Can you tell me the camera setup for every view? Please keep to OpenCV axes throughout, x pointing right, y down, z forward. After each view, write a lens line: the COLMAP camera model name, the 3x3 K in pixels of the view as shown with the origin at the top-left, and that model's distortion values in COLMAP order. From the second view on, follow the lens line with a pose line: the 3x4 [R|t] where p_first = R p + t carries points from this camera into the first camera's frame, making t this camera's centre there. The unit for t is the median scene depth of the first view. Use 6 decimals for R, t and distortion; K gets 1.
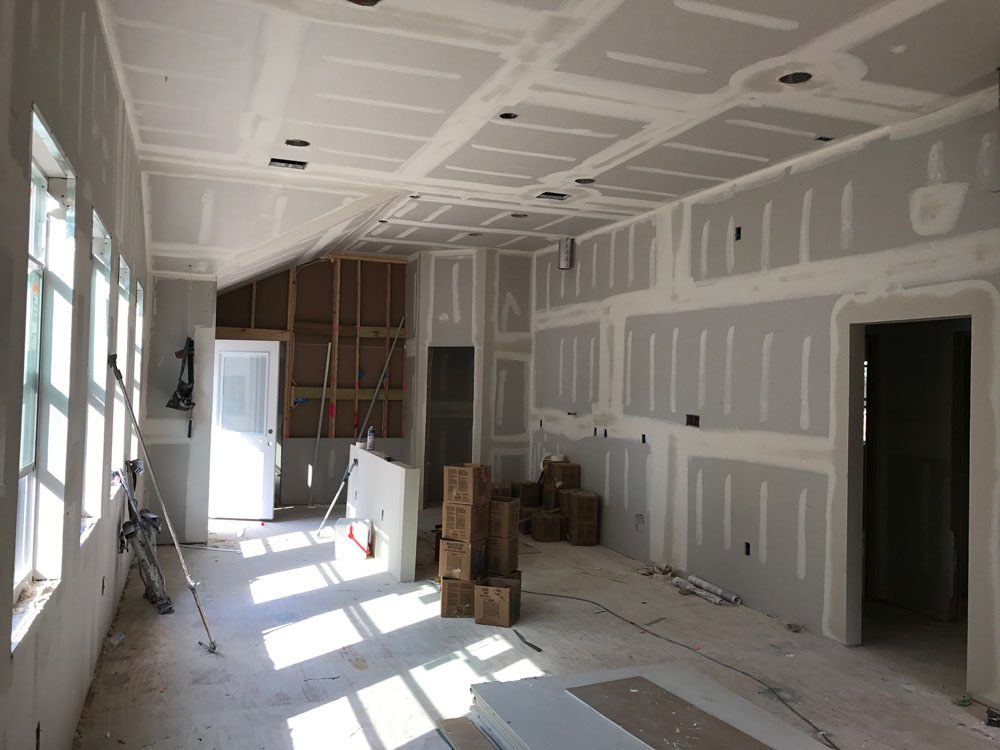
lens RADIAL K [[824.3, 0, 501.4], [0, 824.3, 363.0], [0, 0, 1]] dist [0.083595, -0.165722]
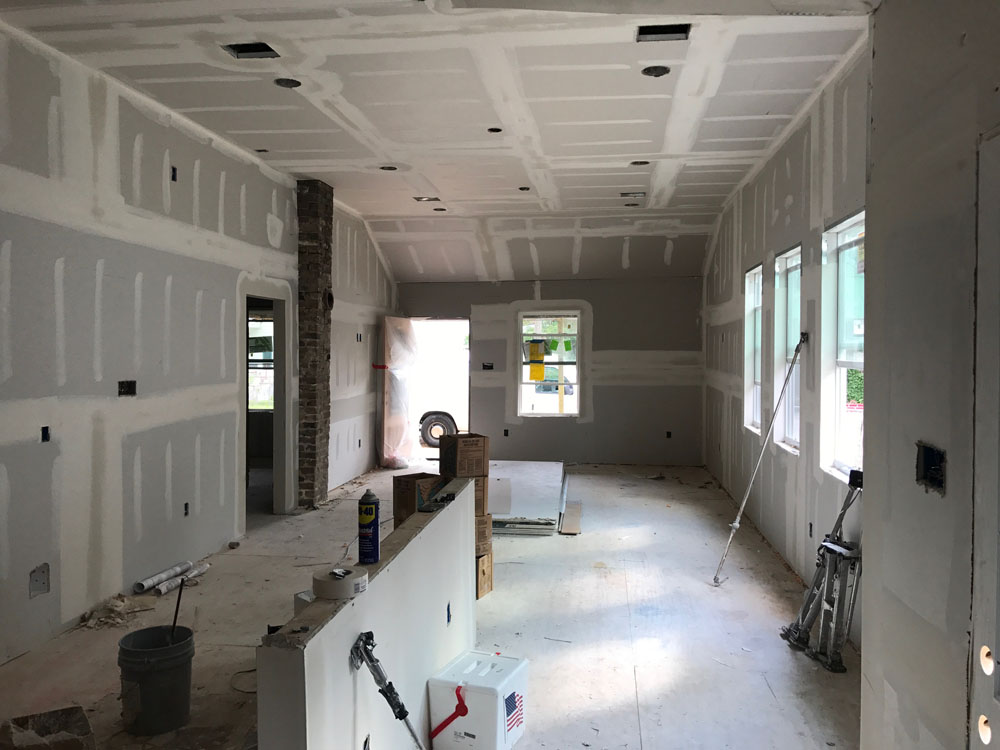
lens RADIAL K [[806.6, 0, 497.5], [0, 806.6, 362.1], [0, 0, 1]] dist [0.010806, 0.004023]
pose [[-0.884342, -0.037701, 0.465315, -0.424308], [-0.037037, 0.999258, 0.010573, 0.025941], [-0.465369, -0.007883, -0.885082, 1.537838]]
